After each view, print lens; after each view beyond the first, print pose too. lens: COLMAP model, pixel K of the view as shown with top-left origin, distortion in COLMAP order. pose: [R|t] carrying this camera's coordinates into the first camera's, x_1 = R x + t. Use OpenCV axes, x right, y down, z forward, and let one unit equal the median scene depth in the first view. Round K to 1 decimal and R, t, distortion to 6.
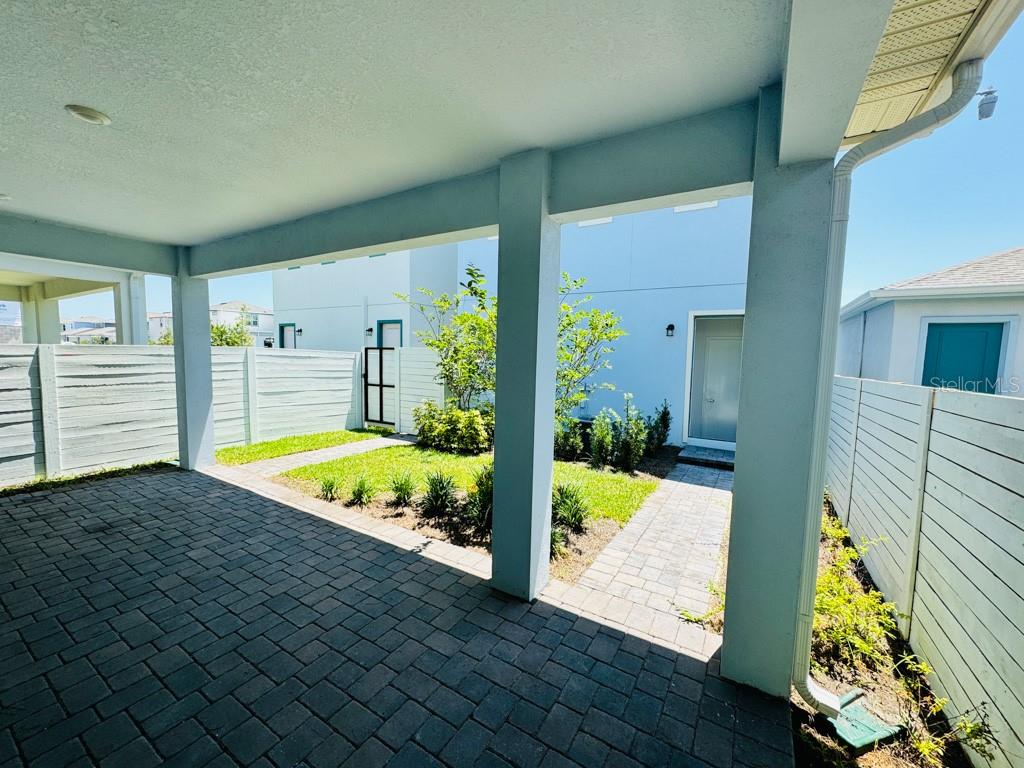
lens RADIAL K [[407.0, 0, 510.5], [0, 407.0, 384.3], [0, 0, 1]] dist [-0.001535, -0.000025]
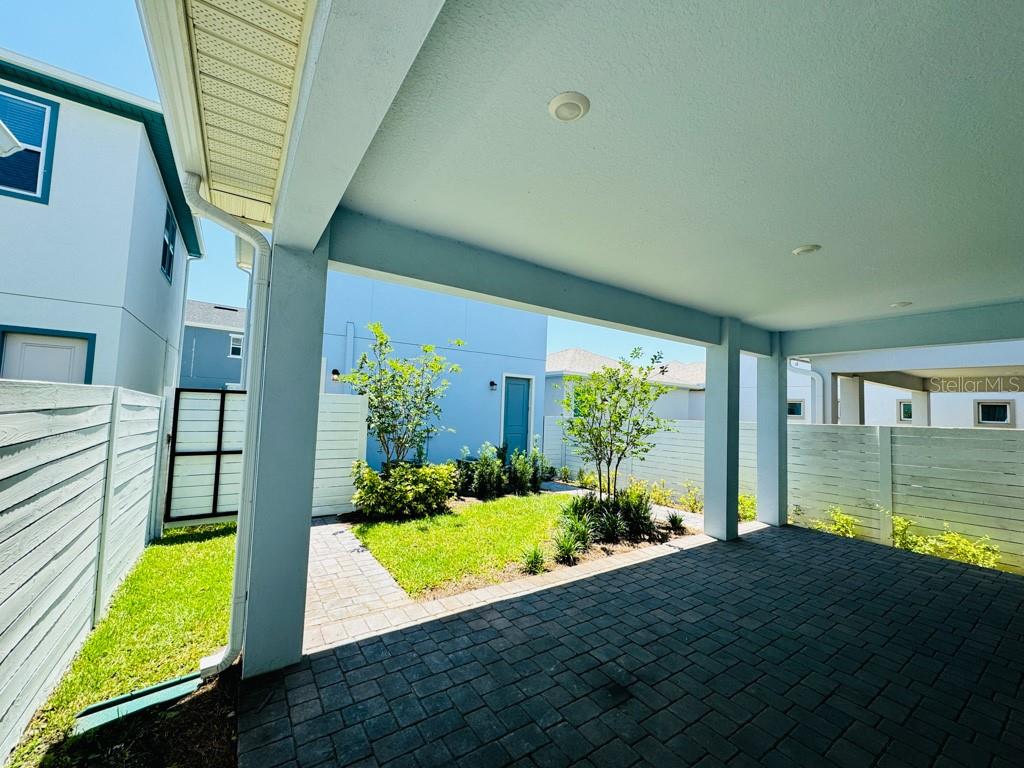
lens RADIAL K [[407.0, 0, 513.0], [0, 407.0, 384.8], [0, 0, 1]] dist [-0.001535, -0.000025]
pose [[0.413922, 0.044824, 0.909208, -1.513412], [0.045870, 0.996491, -0.070010, -0.076971], [-0.909156, 0.070684, 0.410414, 0.769027]]
